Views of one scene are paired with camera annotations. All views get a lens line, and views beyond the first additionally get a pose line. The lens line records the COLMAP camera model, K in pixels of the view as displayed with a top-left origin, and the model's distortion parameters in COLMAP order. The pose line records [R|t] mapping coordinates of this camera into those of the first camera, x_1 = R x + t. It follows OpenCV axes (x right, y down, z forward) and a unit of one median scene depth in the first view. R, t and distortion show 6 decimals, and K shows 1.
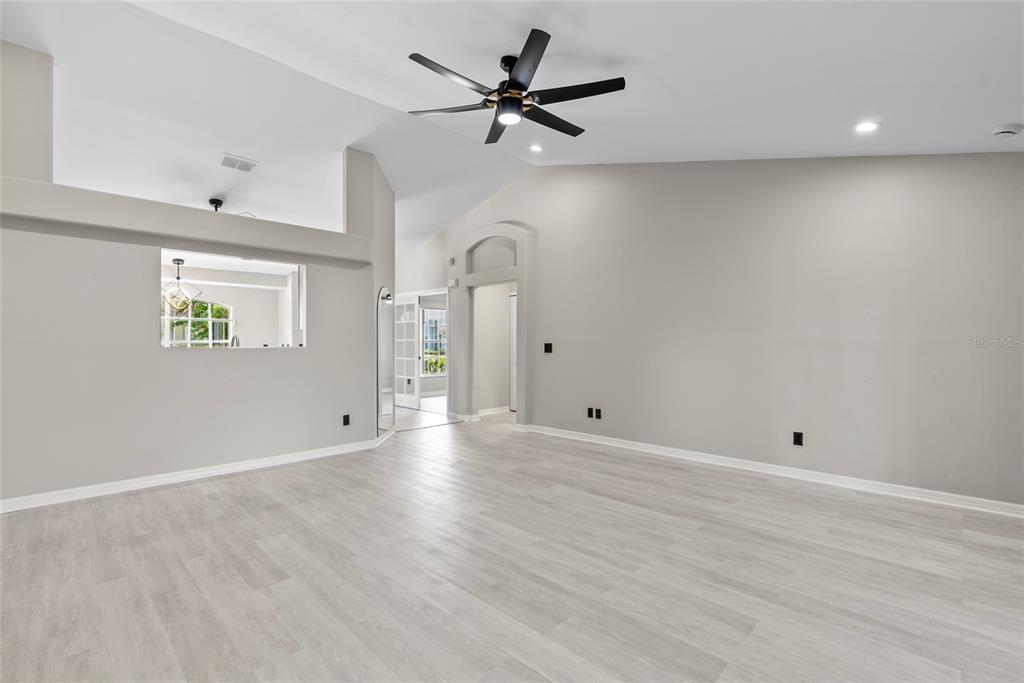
lens RADIAL K [[469.2, 0, 511.5], [0, 469.2, 340.7], [0, 0, 1]] dist [0.000423, 0.000034]
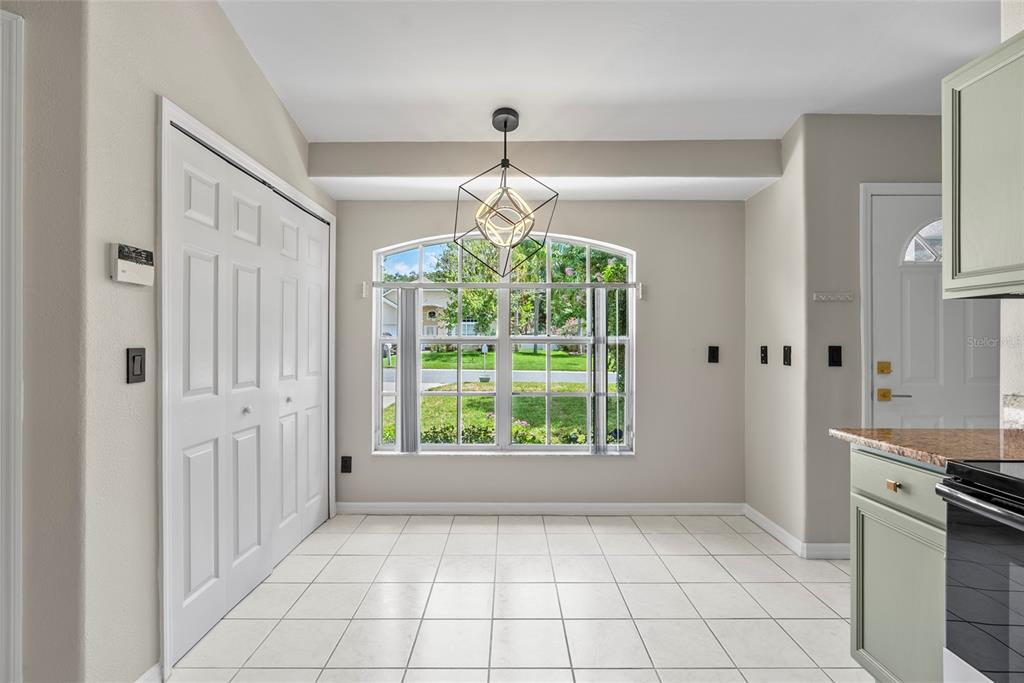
lens RADIAL K [[469.2, 0, 510.2], [0, 469.2, 338.7], [0, 0, 1]] dist [0.000423, 0.000034]
pose [[0.705067, 0.000934, -0.709140, -0.388738], [-0.001651, 0.999999, -0.000324, 0.002205], [0.709139, 0.001399, 0.705068, 0.645612]]
